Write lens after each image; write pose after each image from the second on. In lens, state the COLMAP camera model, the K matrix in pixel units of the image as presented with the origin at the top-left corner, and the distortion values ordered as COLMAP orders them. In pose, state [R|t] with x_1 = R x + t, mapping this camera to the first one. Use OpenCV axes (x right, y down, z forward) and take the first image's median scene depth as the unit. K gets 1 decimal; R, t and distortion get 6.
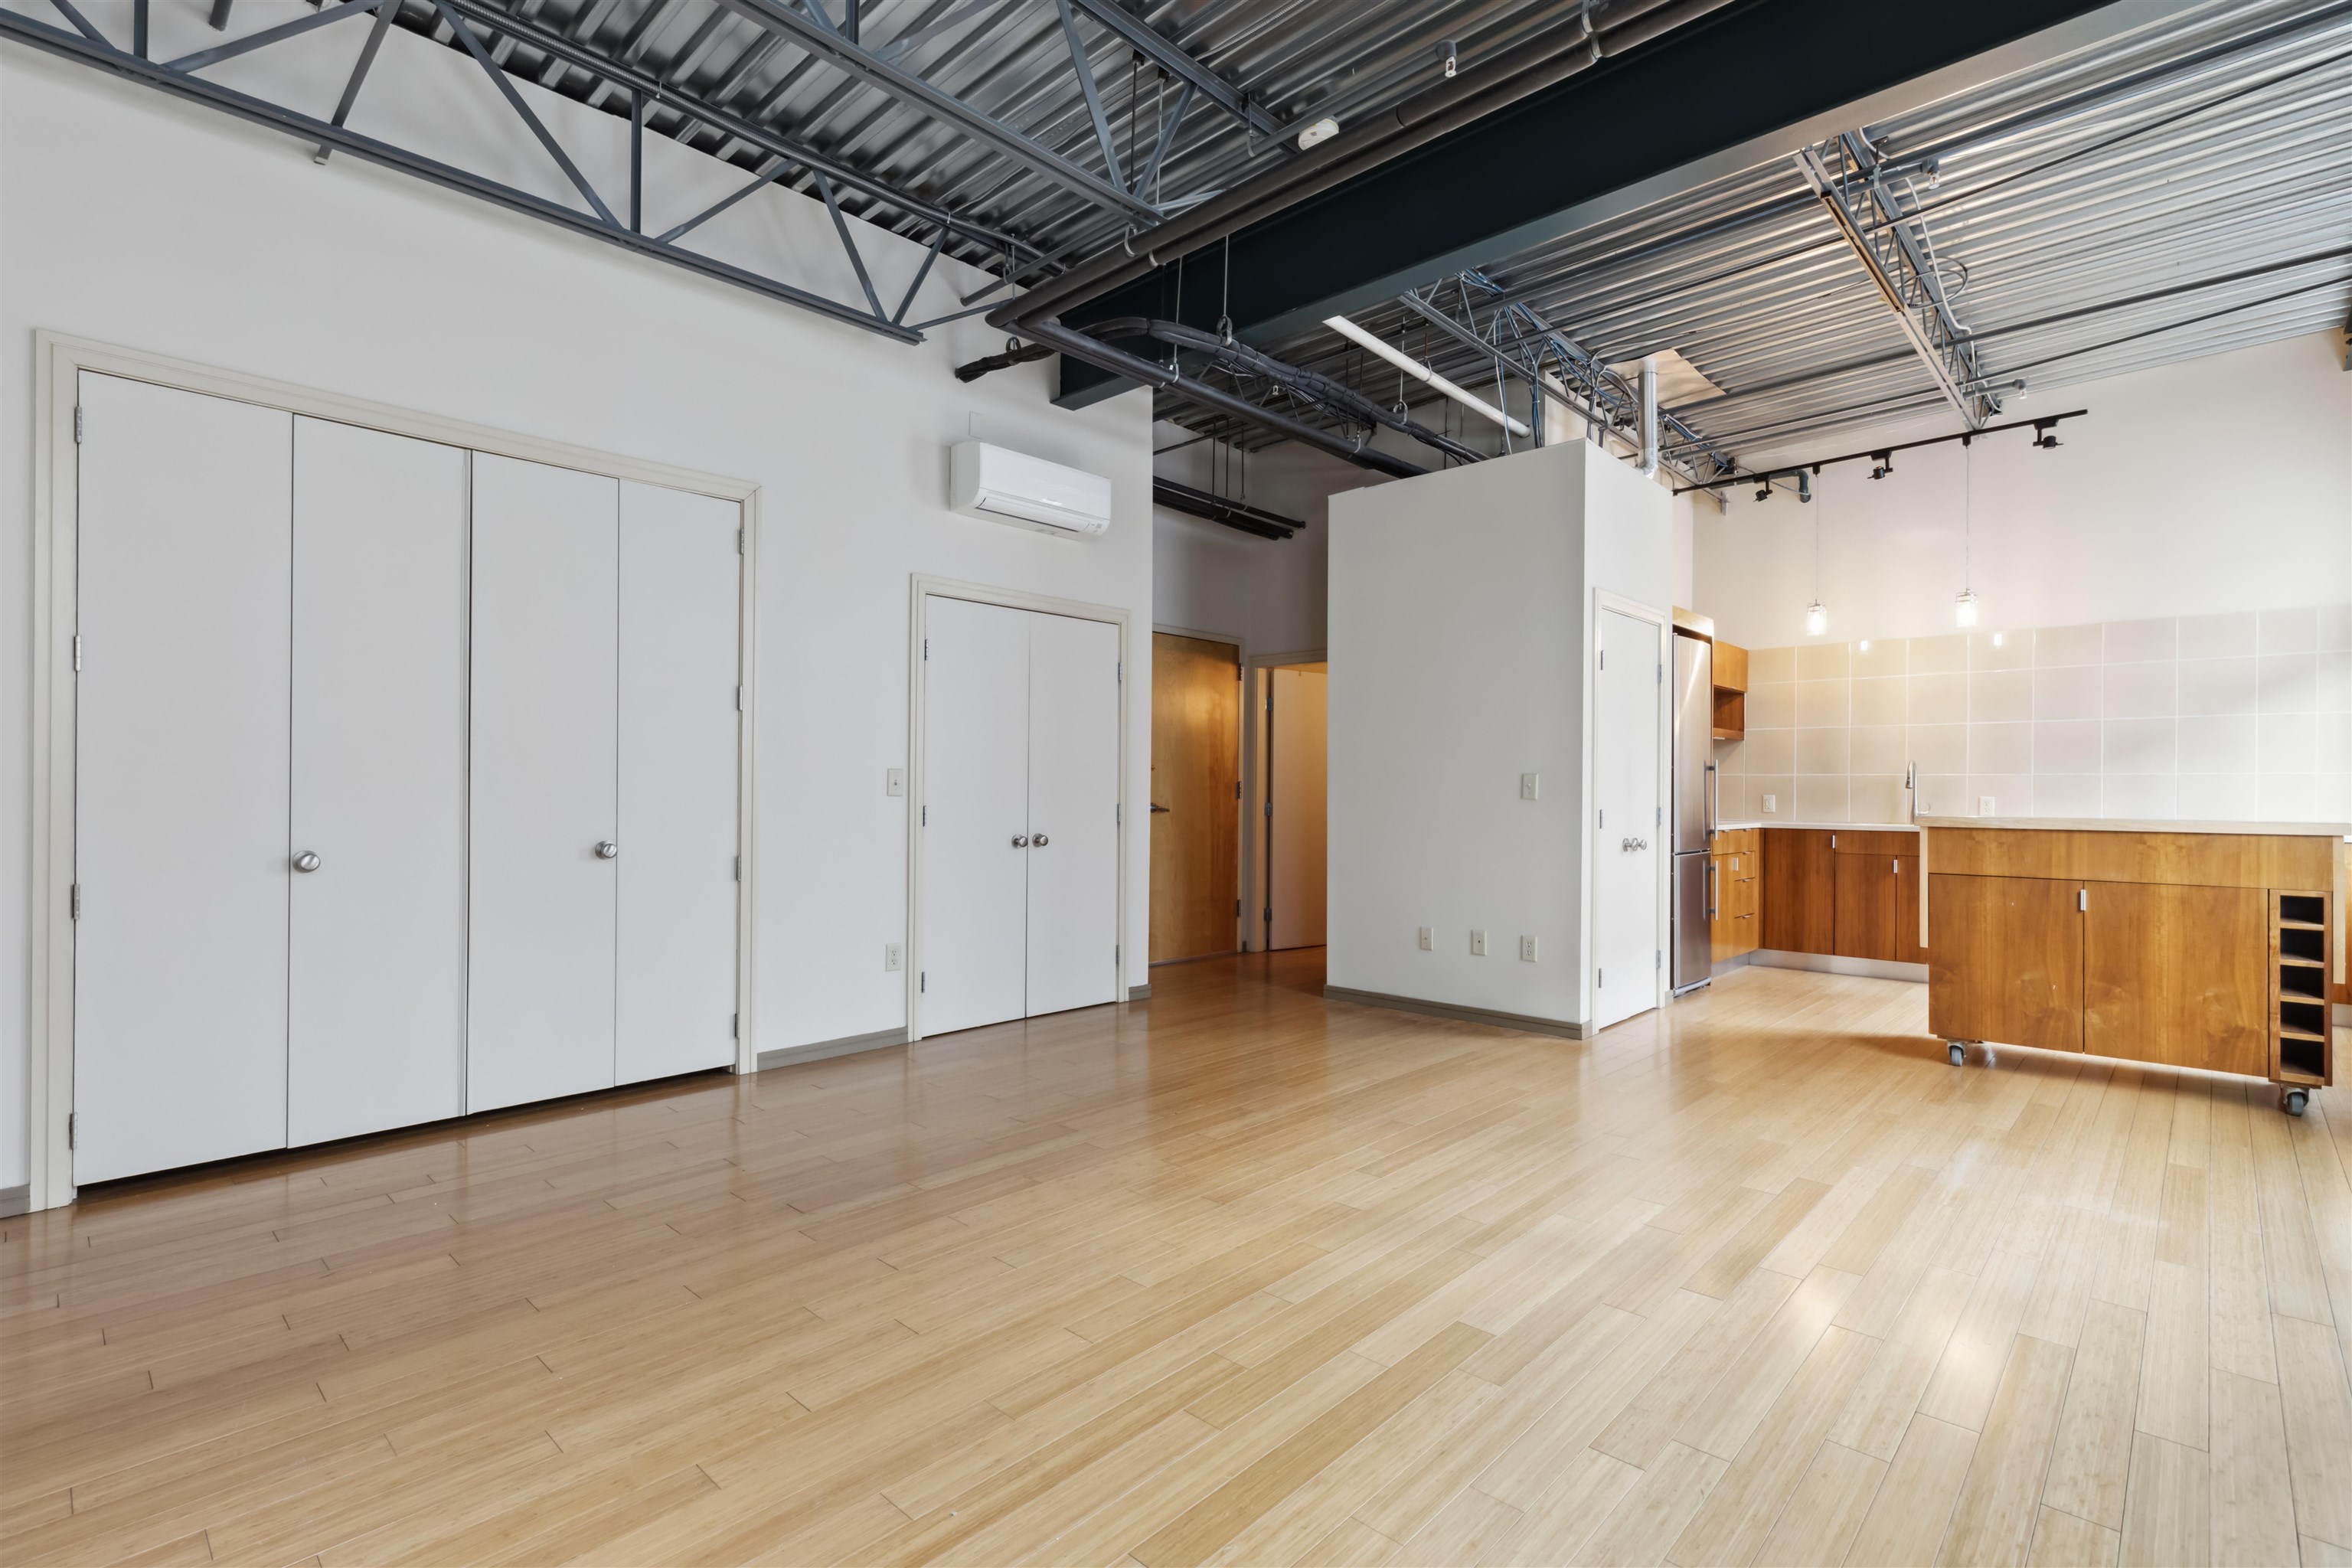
lens RADIAL K [[1080.0, 0, 1173.0], [0, 1080.0, 788.2], [0, 0, 1]] dist [0.004788, -0.000298]
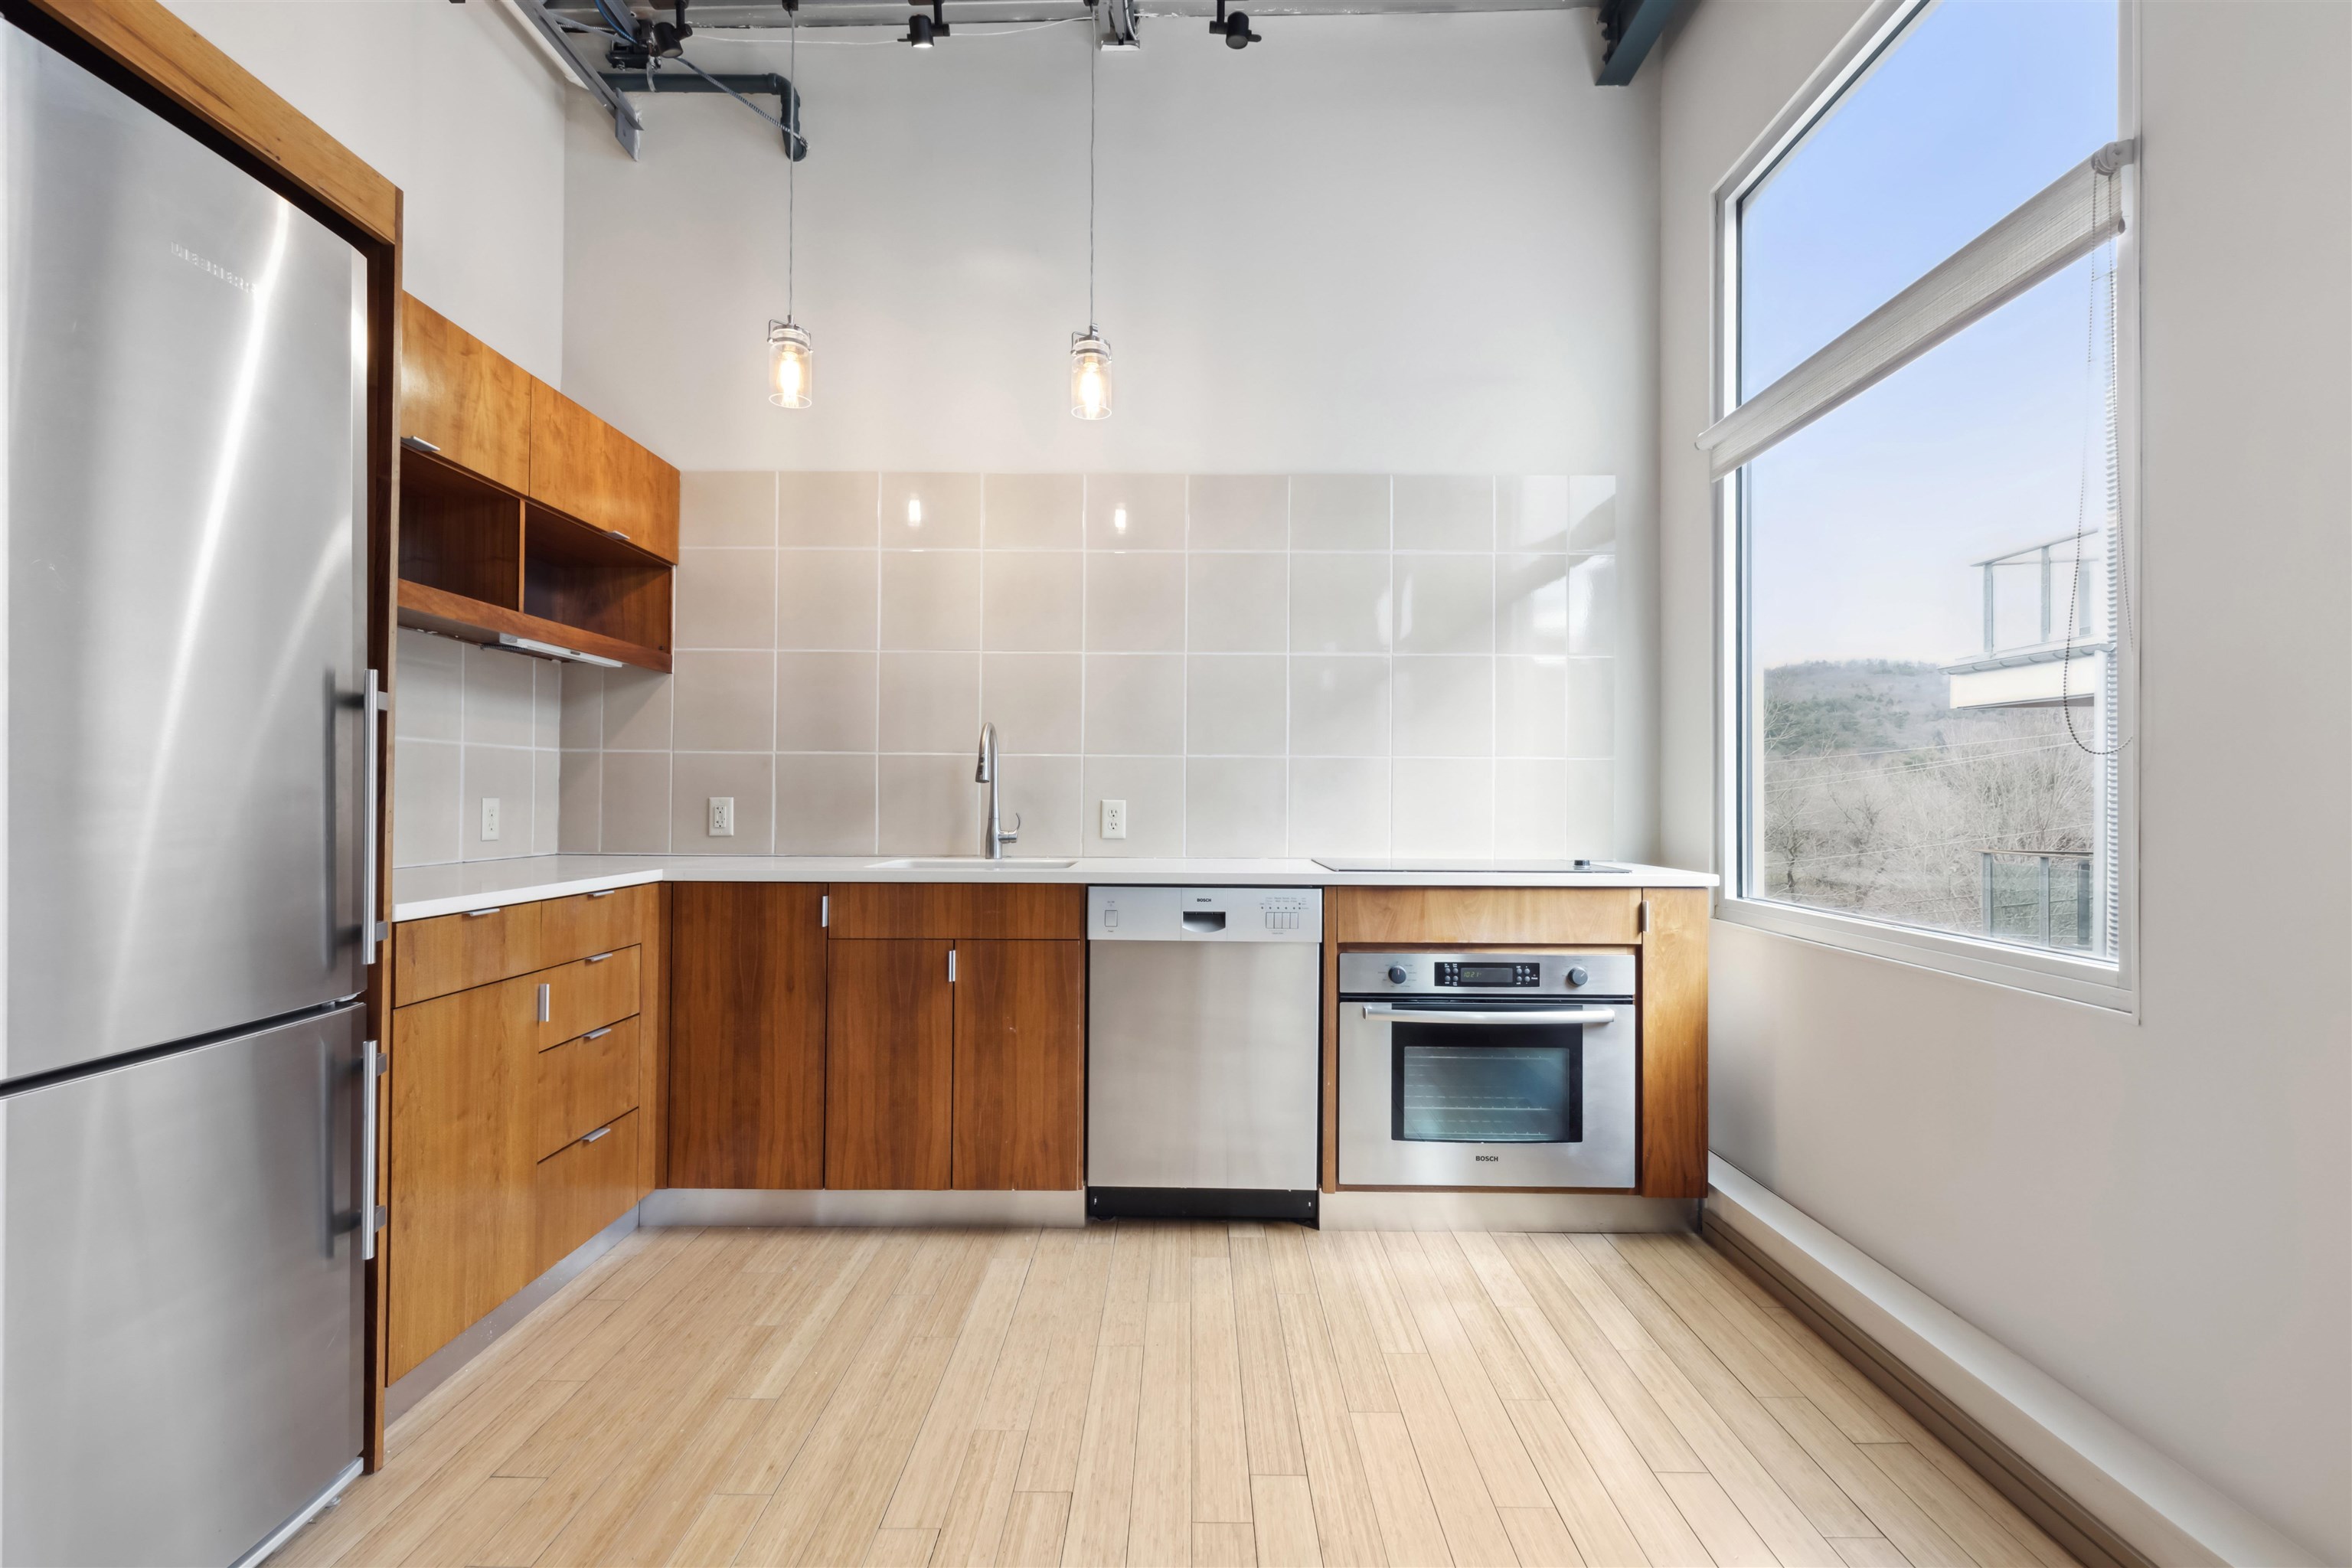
lens RADIAL K [[1085.3, 0, 1179.8], [0, 1085.3, 783.6], [0, 0, 1]] dist [0.005325, -0.000670]
pose [[0.724537, 0.006515, 0.689205, 0.595223], [-0.004015, 0.999978, -0.005232, 0.003790], [-0.689224, 0.001023, 0.724547, 0.854662]]
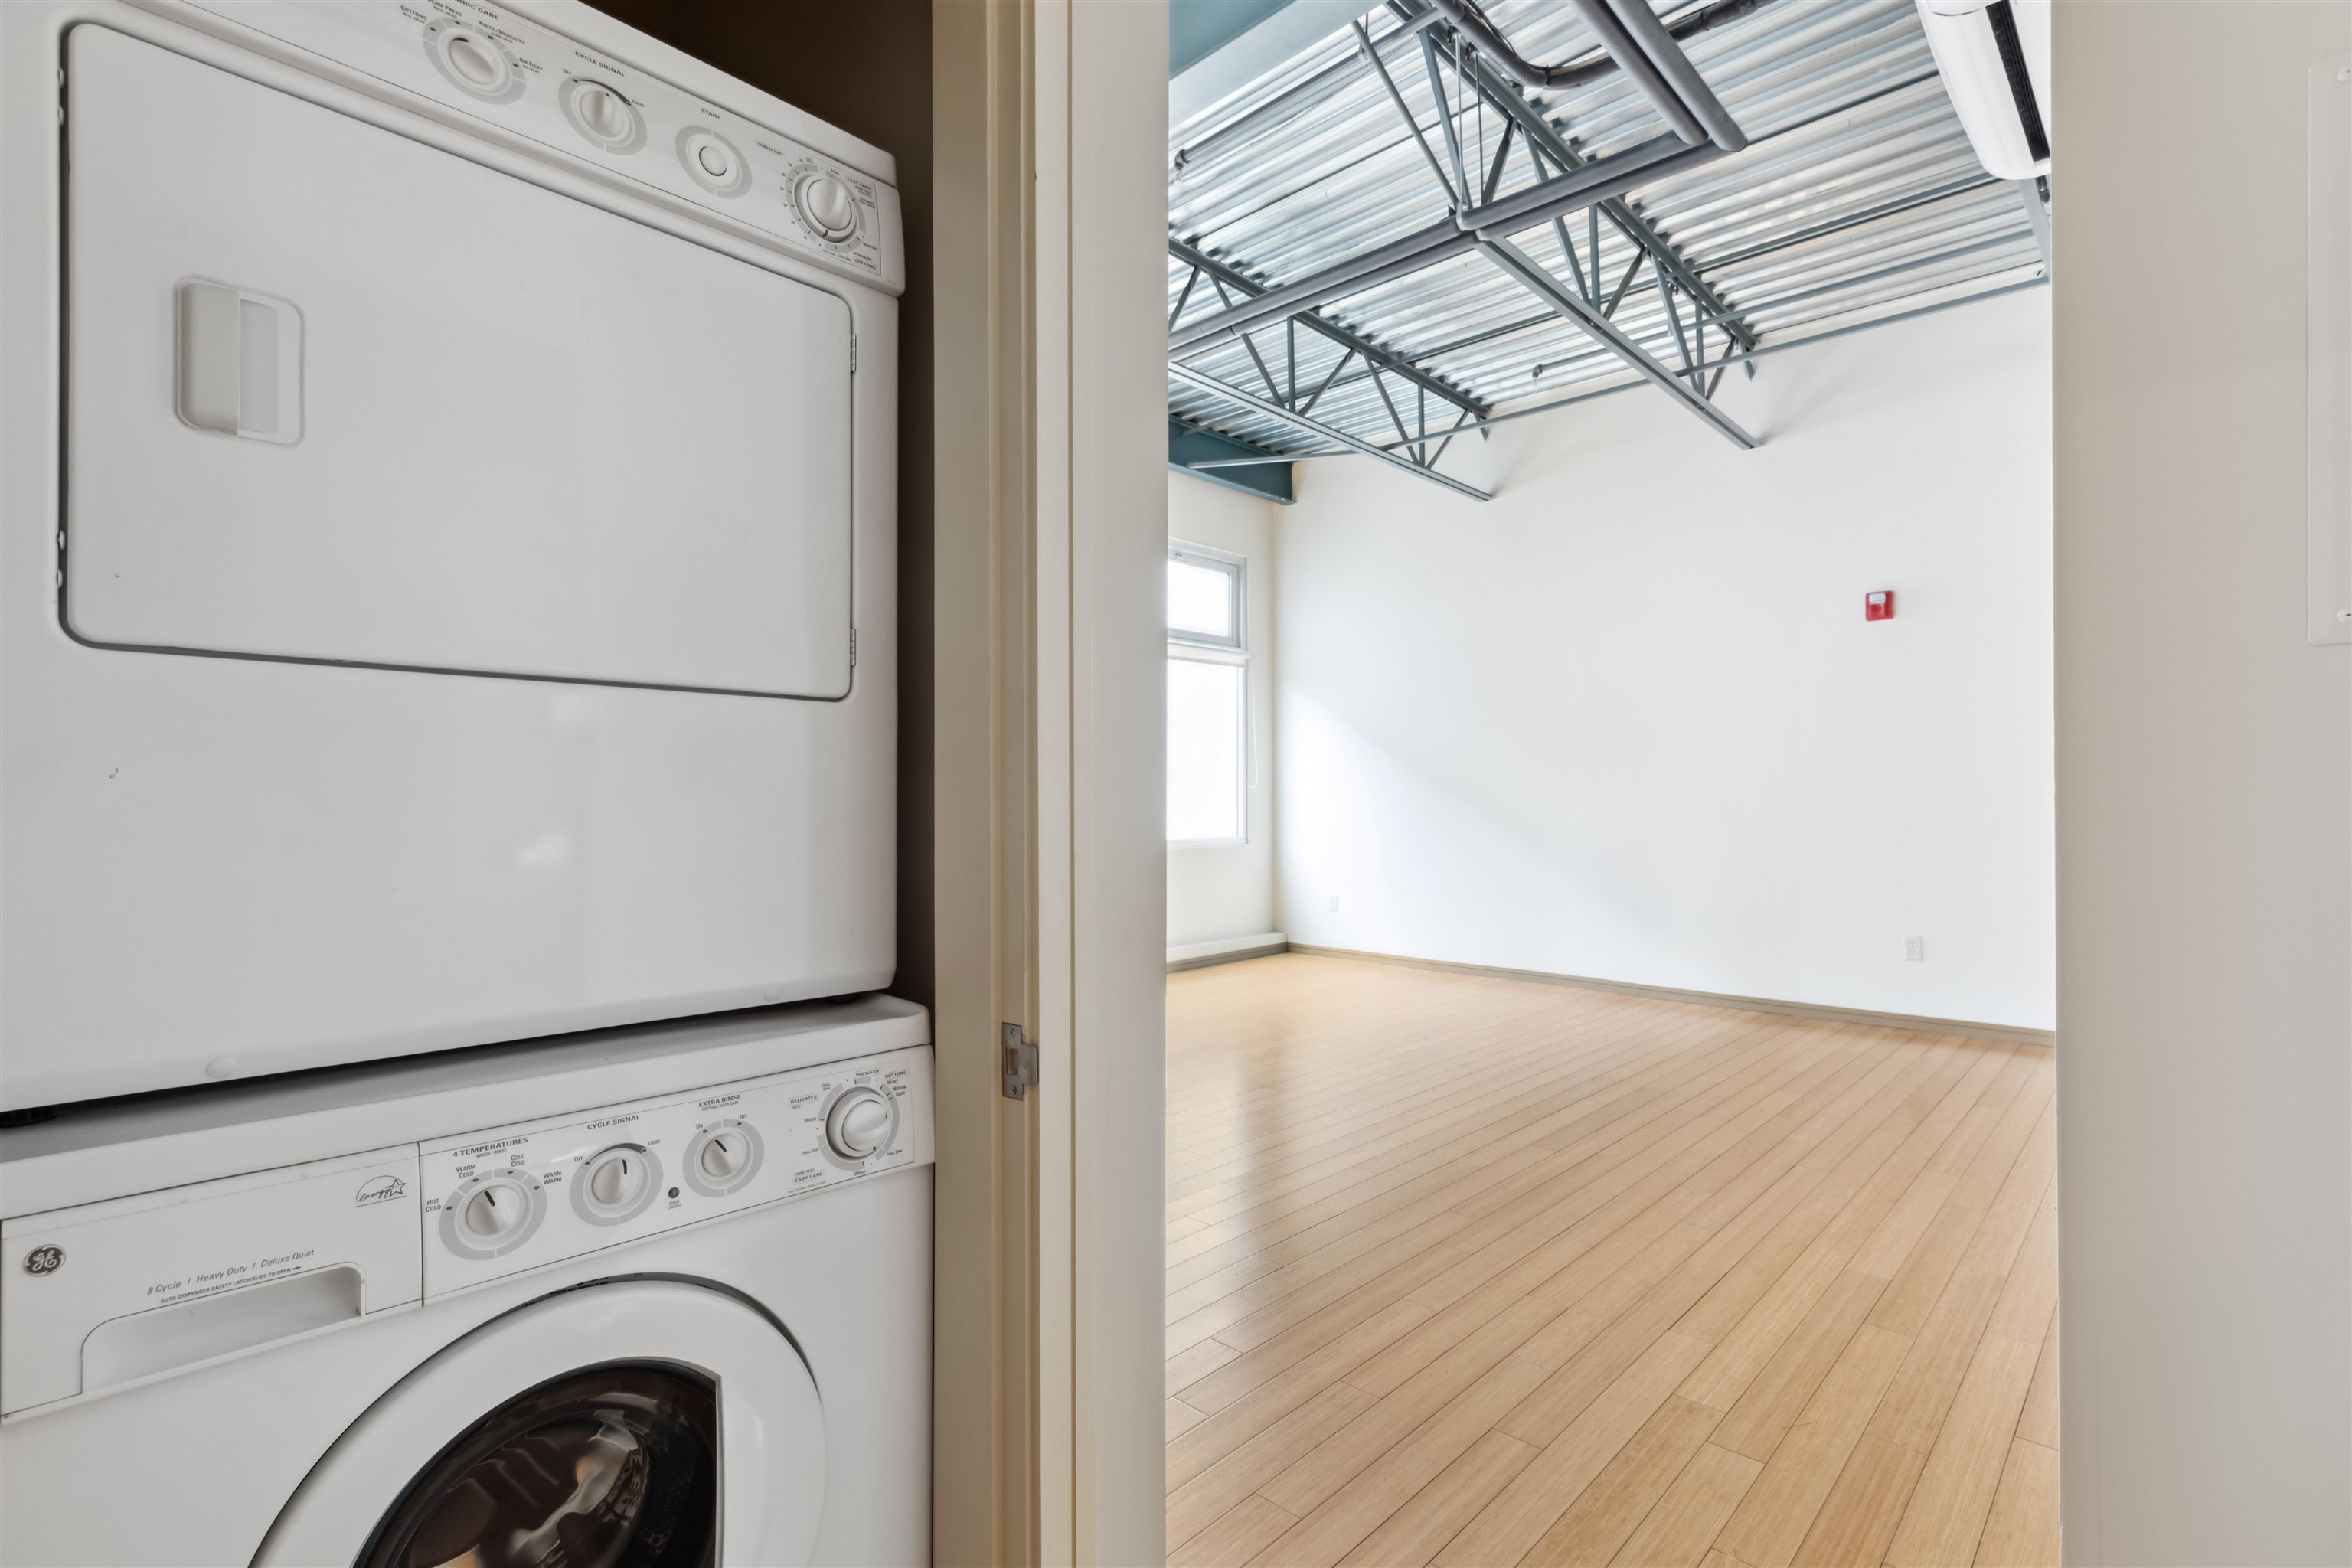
lens RADIAL K [[1080.0, 0, 1173.0], [0, 1080.0, 788.2], [0, 0, 1]] dist [0.004788, -0.000298]
pose [[-0.999997, -0.000902, 0.002166, 0.176414], [-0.000920, 0.999965, -0.008372, -0.001290], [-0.002159, -0.008374, -0.999963, 1.481669]]
